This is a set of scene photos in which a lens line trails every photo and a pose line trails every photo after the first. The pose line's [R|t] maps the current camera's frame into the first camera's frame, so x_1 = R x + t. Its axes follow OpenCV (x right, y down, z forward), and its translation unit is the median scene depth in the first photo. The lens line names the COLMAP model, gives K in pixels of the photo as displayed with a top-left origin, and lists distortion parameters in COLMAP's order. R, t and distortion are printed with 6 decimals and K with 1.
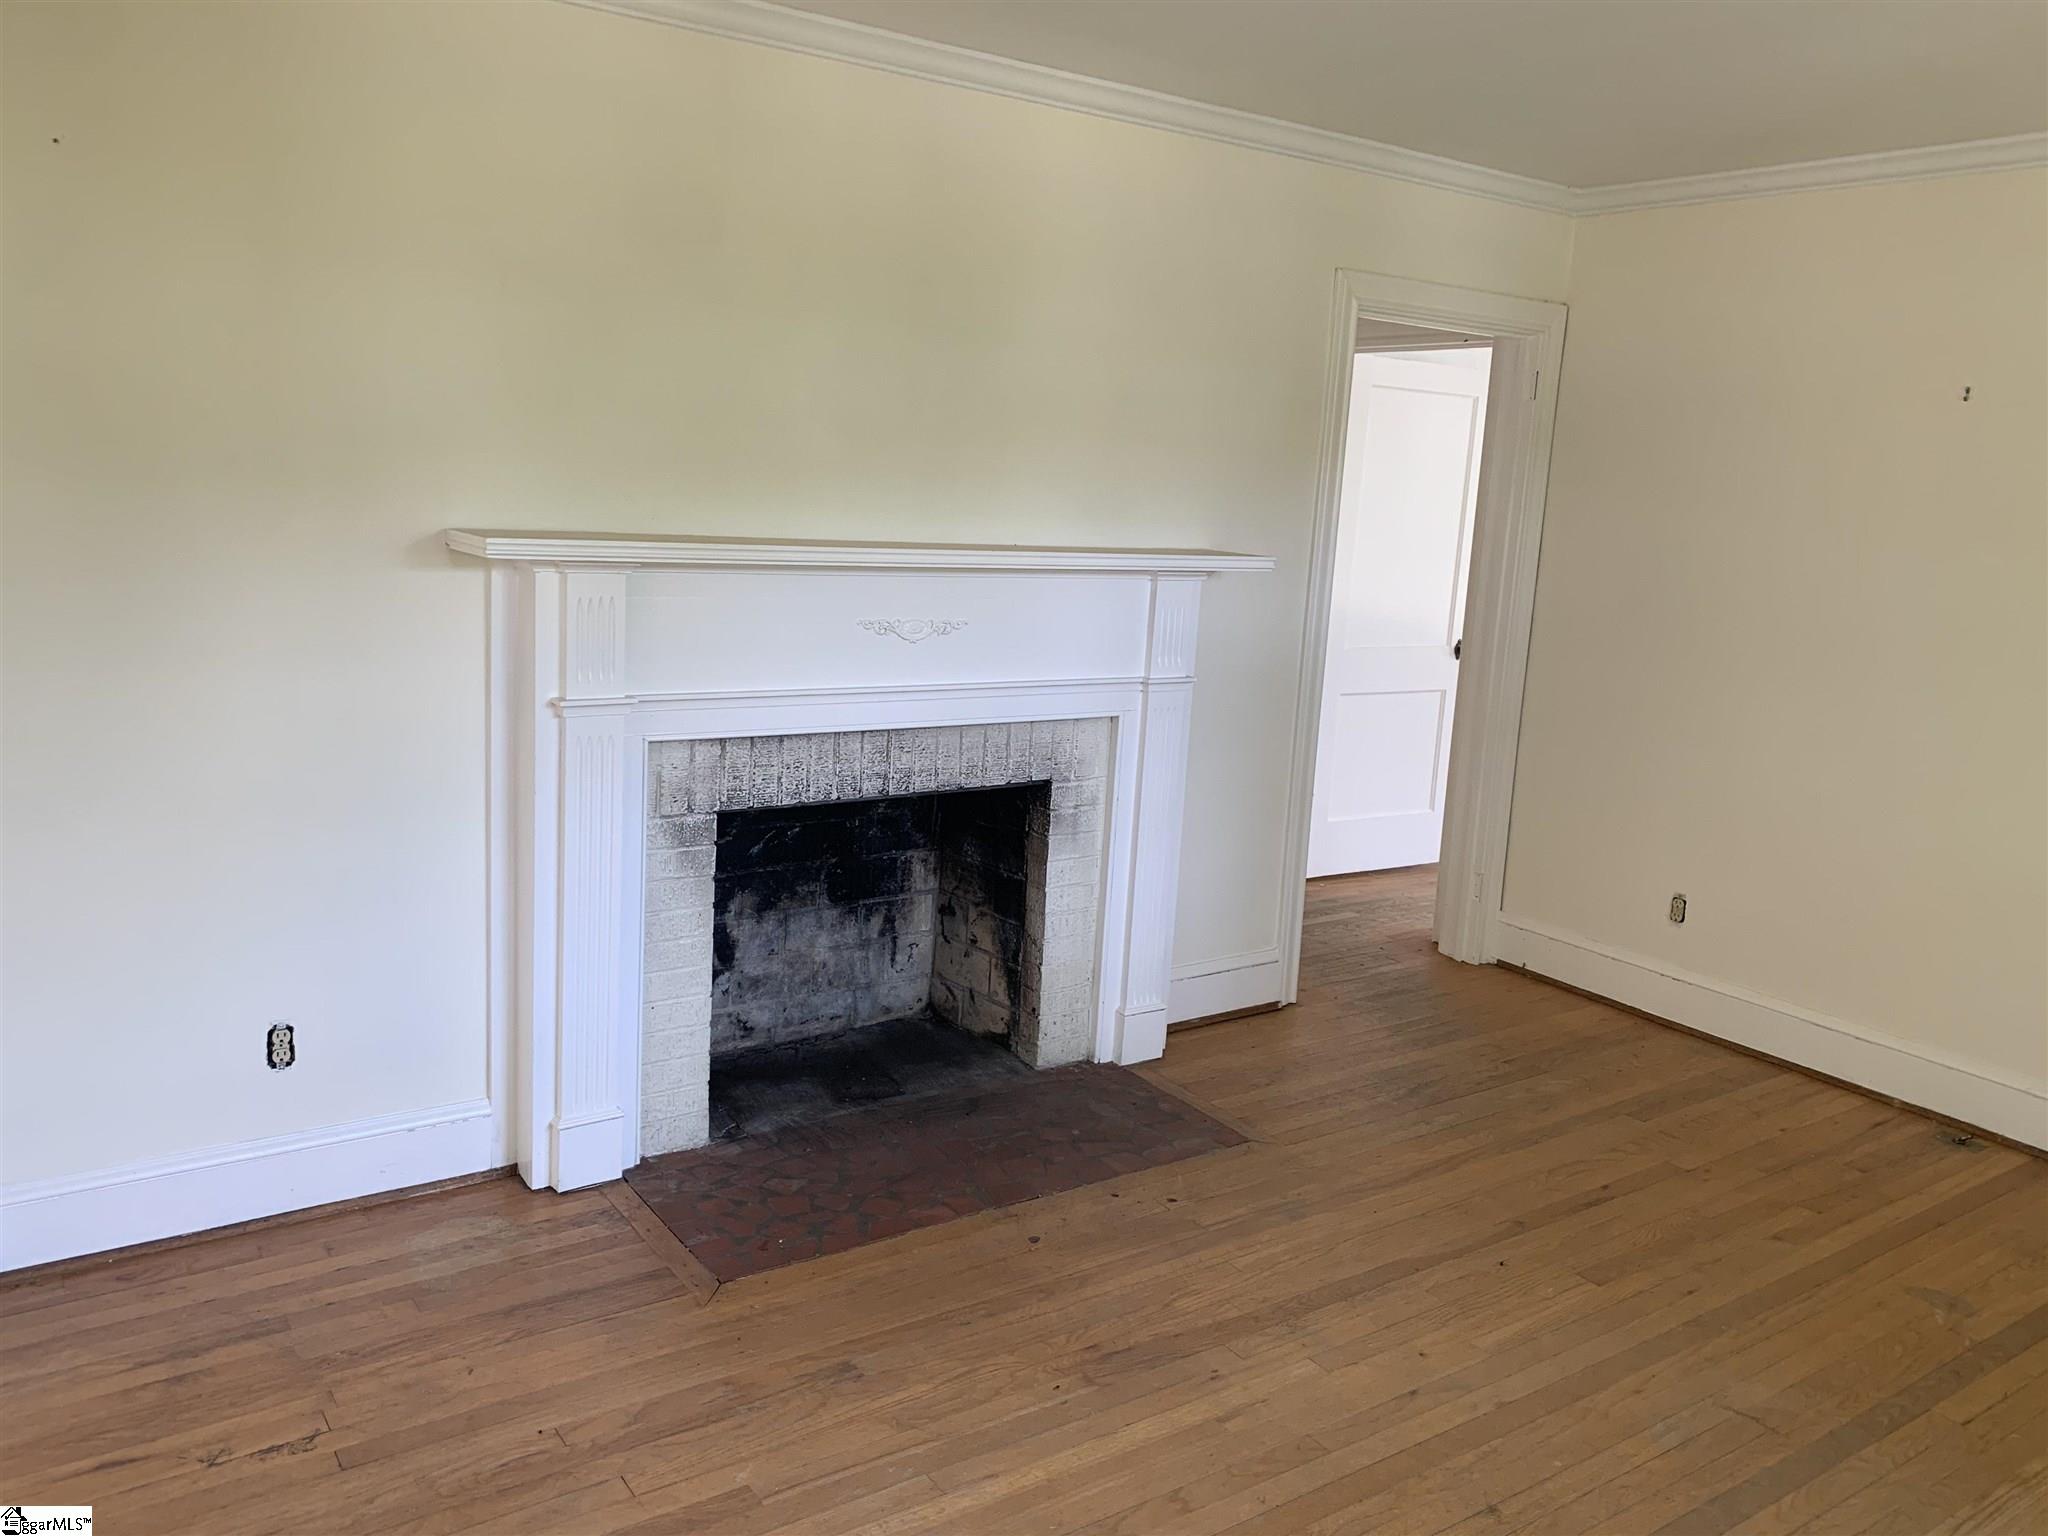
lens RADIAL K [[1538.6, 0, 1063.7], [0, 1538.6, 673.6], [0, 0, 1]] dist [0.012469, -0.004154]
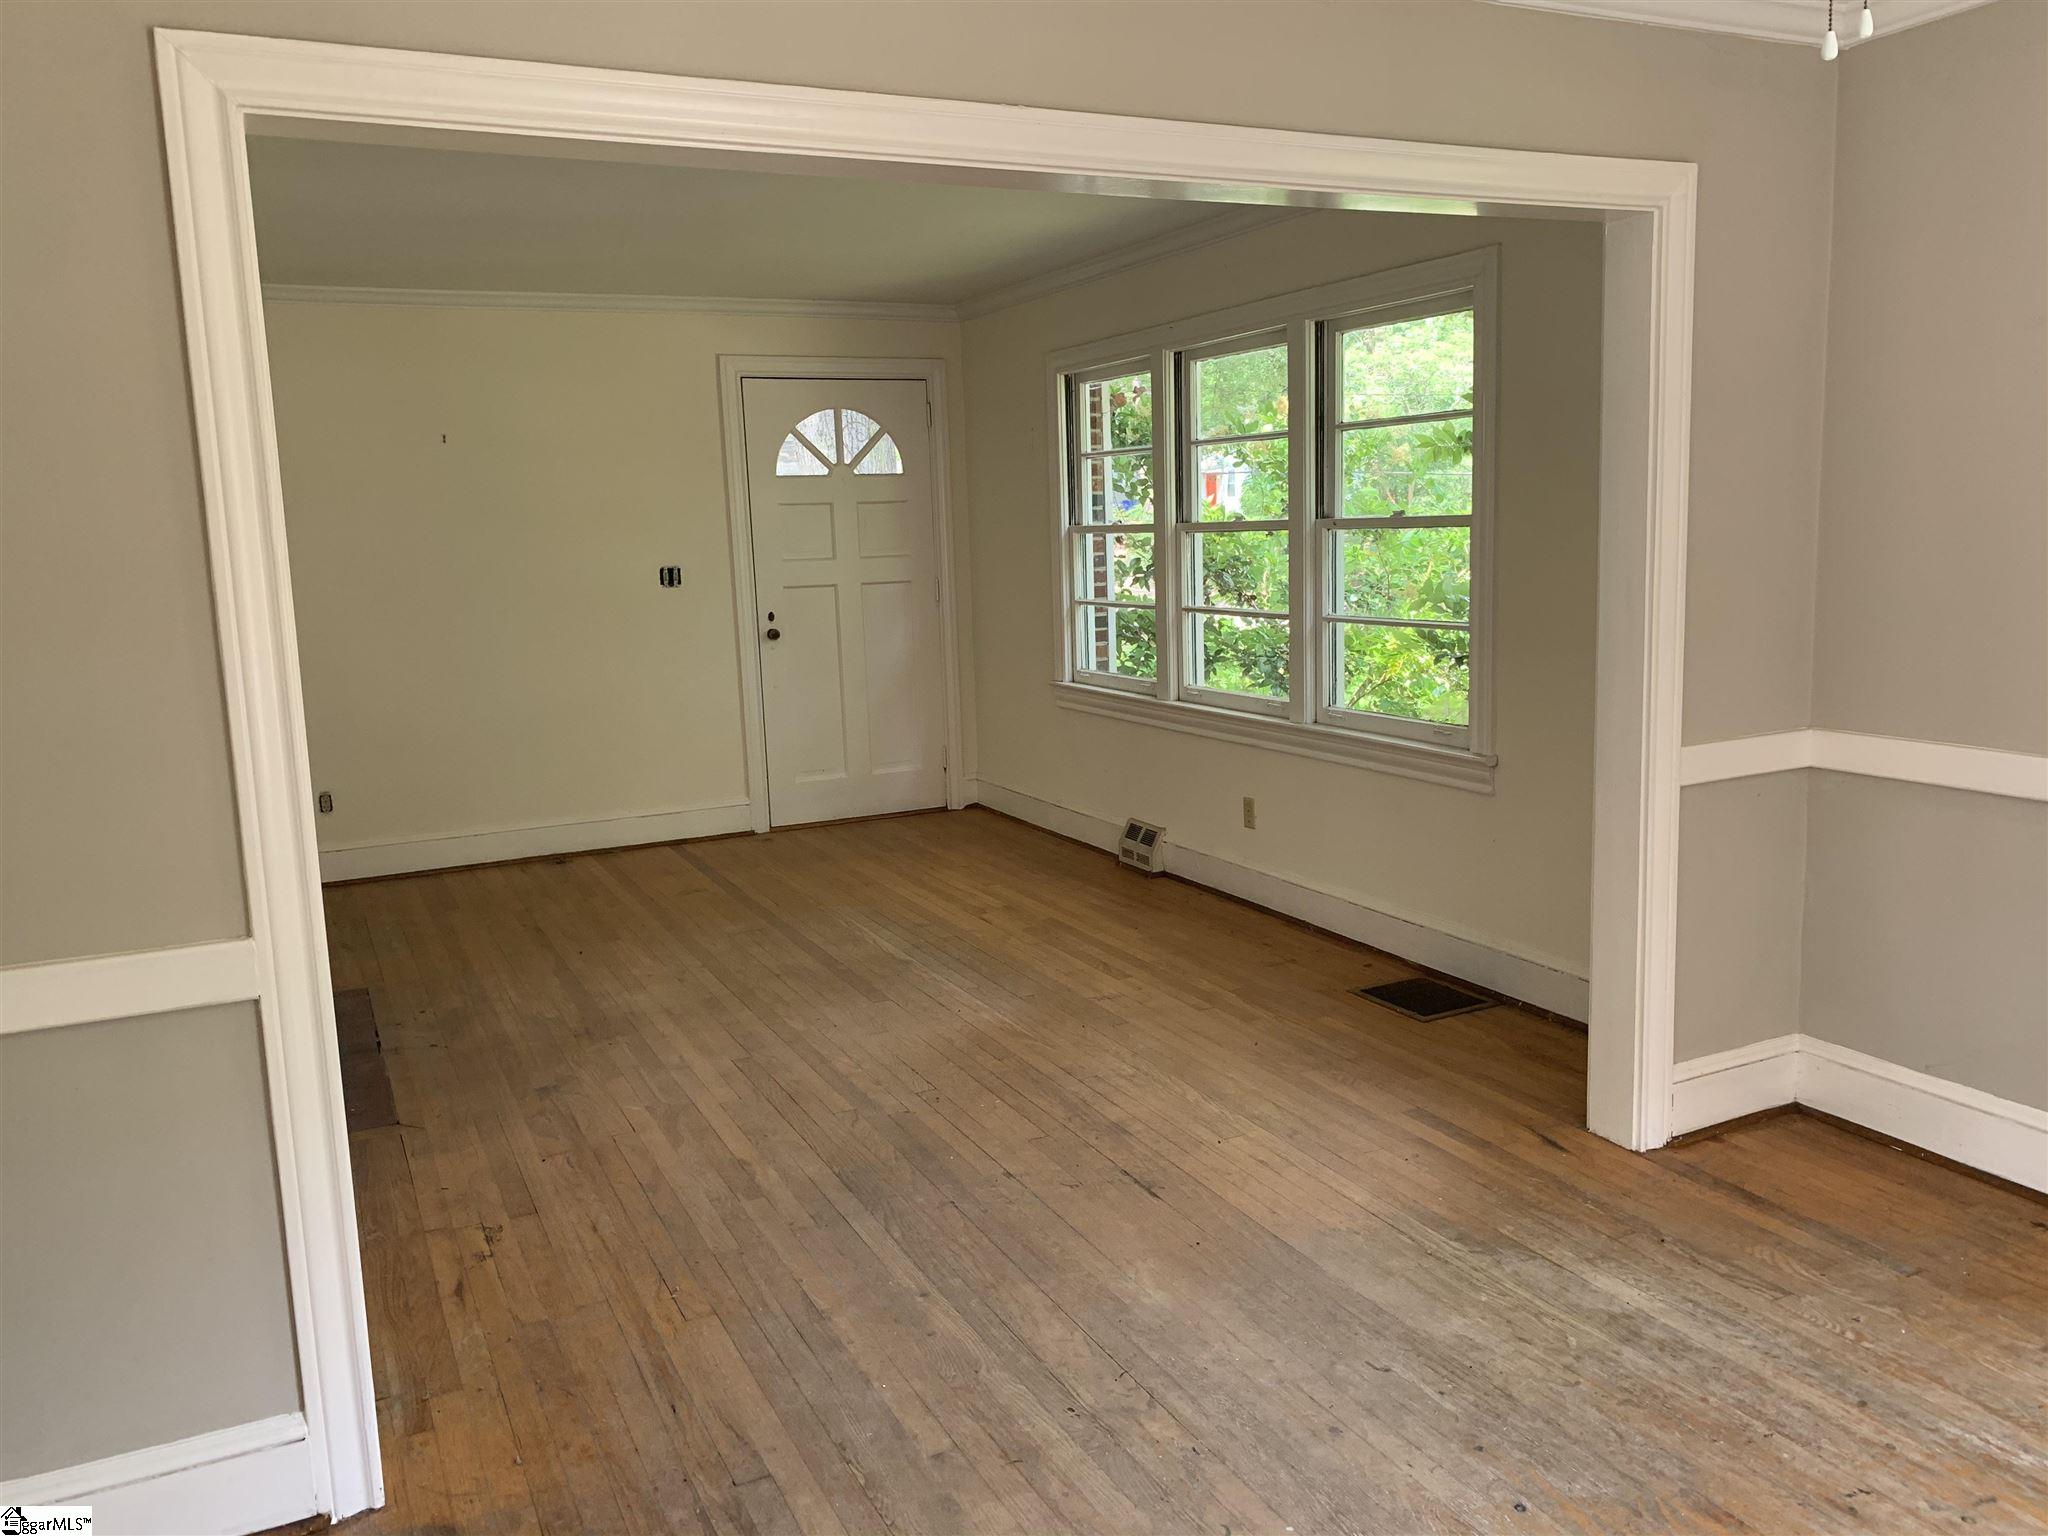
lens RADIAL K [[1556.6, 0, 1024.0], [0, 1556.6, 768.0], [0, 0, 1]] dist [0.011529, 0.000526]
pose [[0.160960, -0.215817, 0.963076, -1.100103], [0.163758, 0.968114, 0.189577, -0.050718], [-0.973281, 0.127197, 0.191170, 0.156797]]
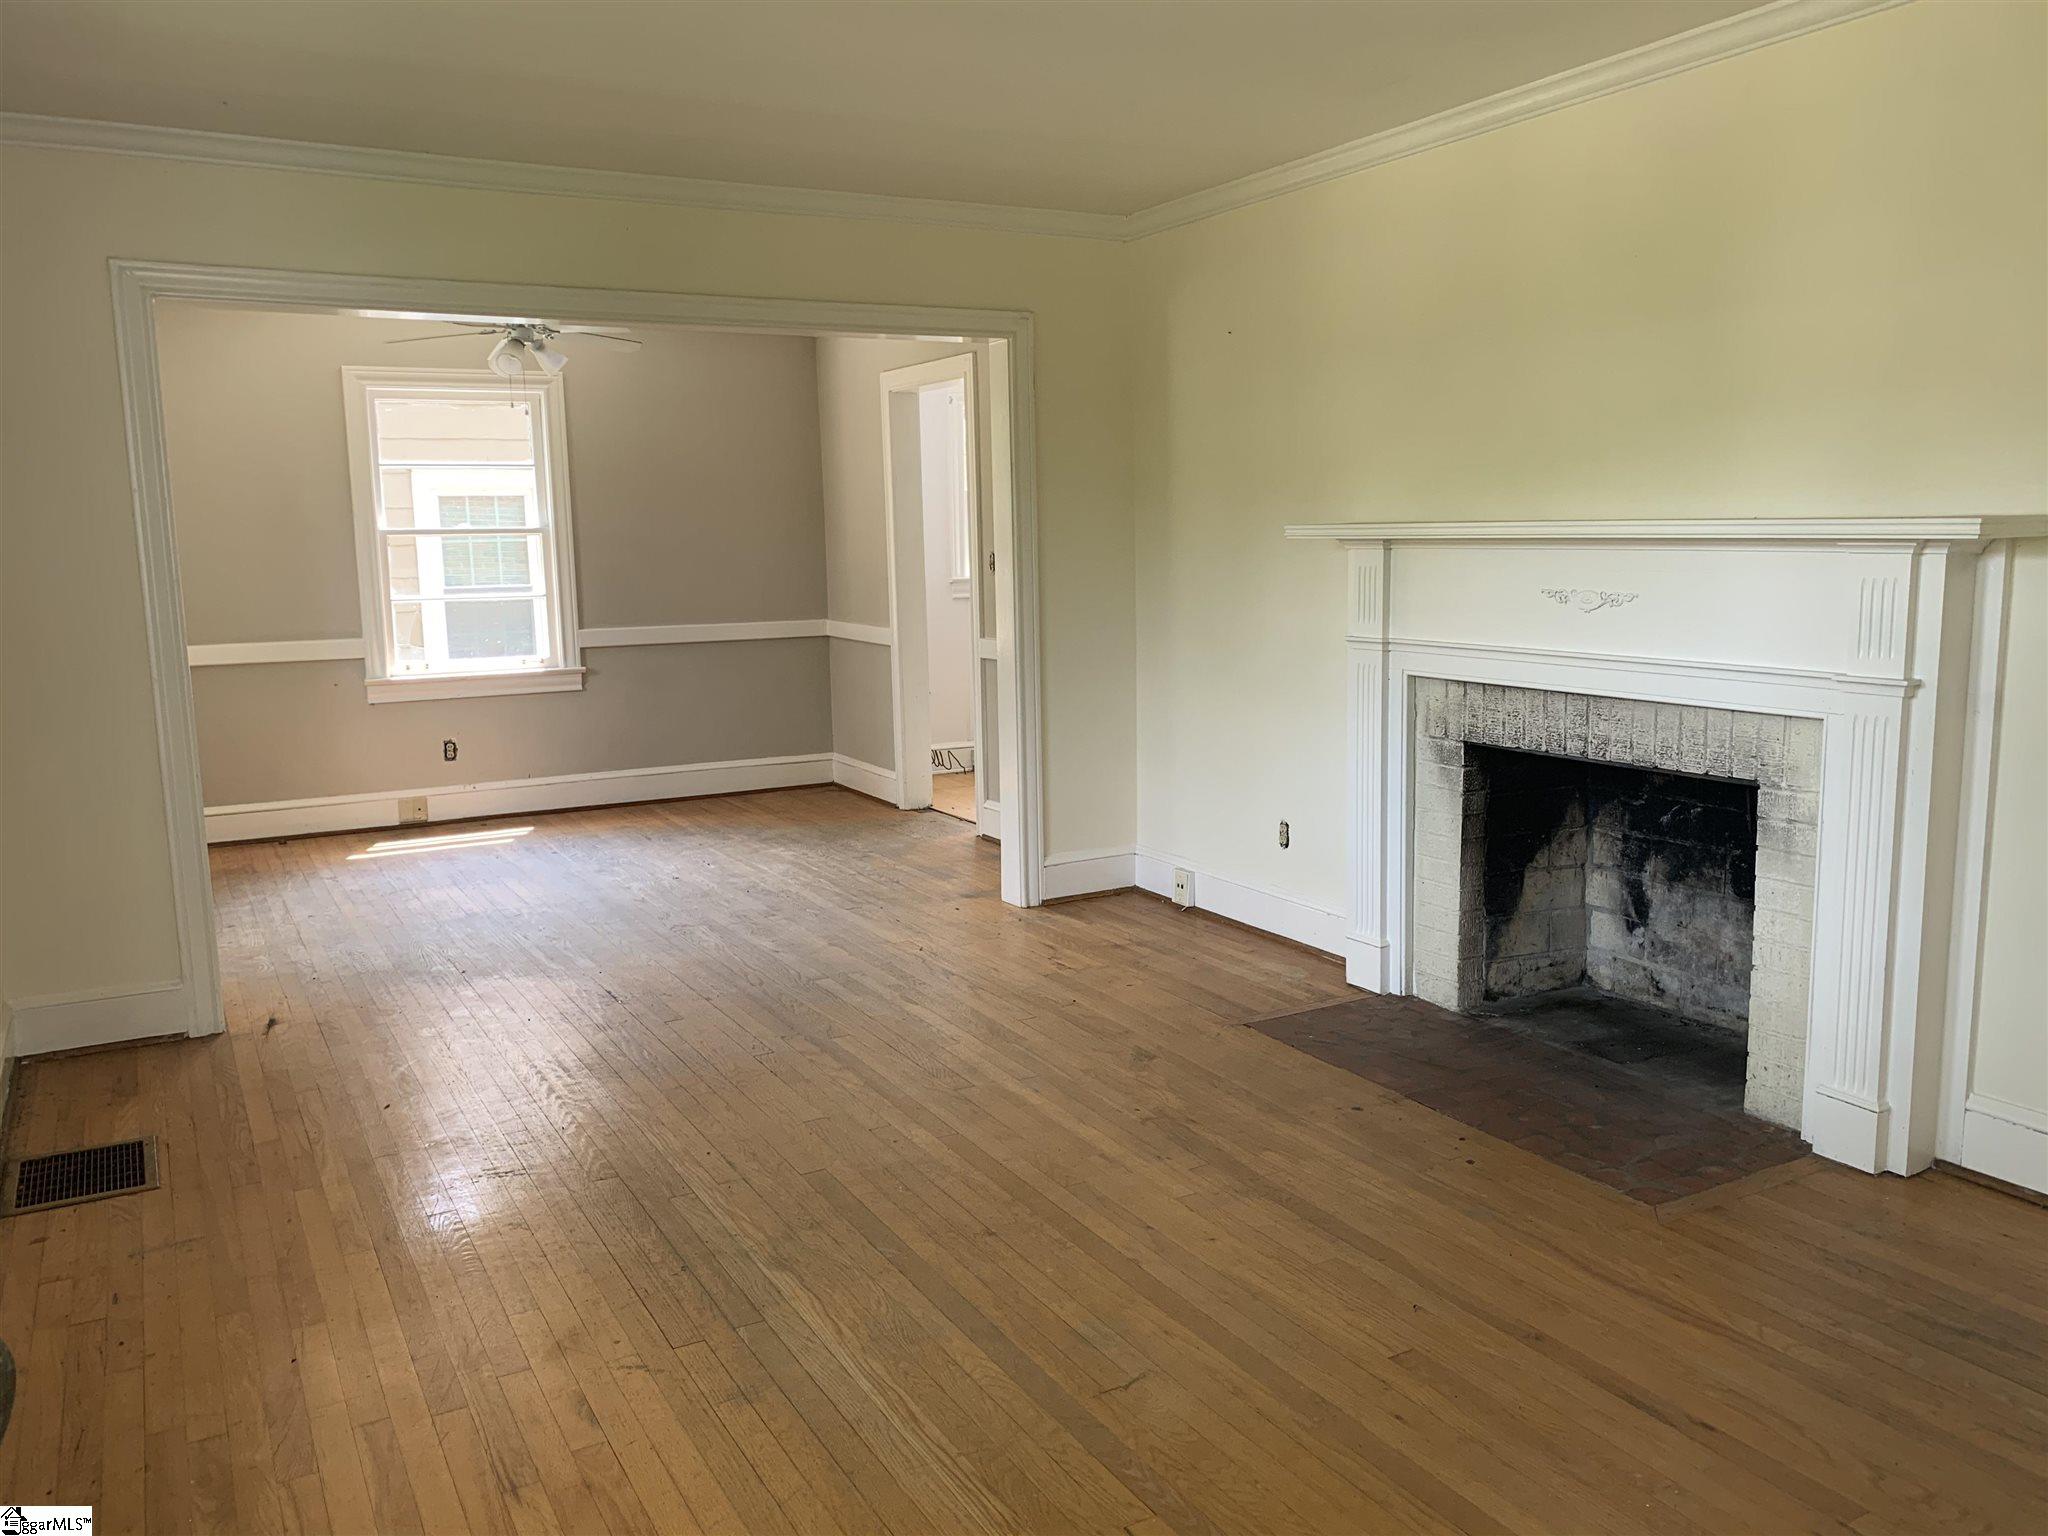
lens RADIAL K [[1556.6, 0, 1024.0], [0, 1556.6, 768.0], [0, 0, 1]] dist [0.011529, 0.000526]
pose [[-0.098611, 0.102979, -0.989783, 1.013890], [-0.112620, 0.987086, 0.113919, 0.007441], [0.988733, 0.122703, -0.085740, 0.730105]]
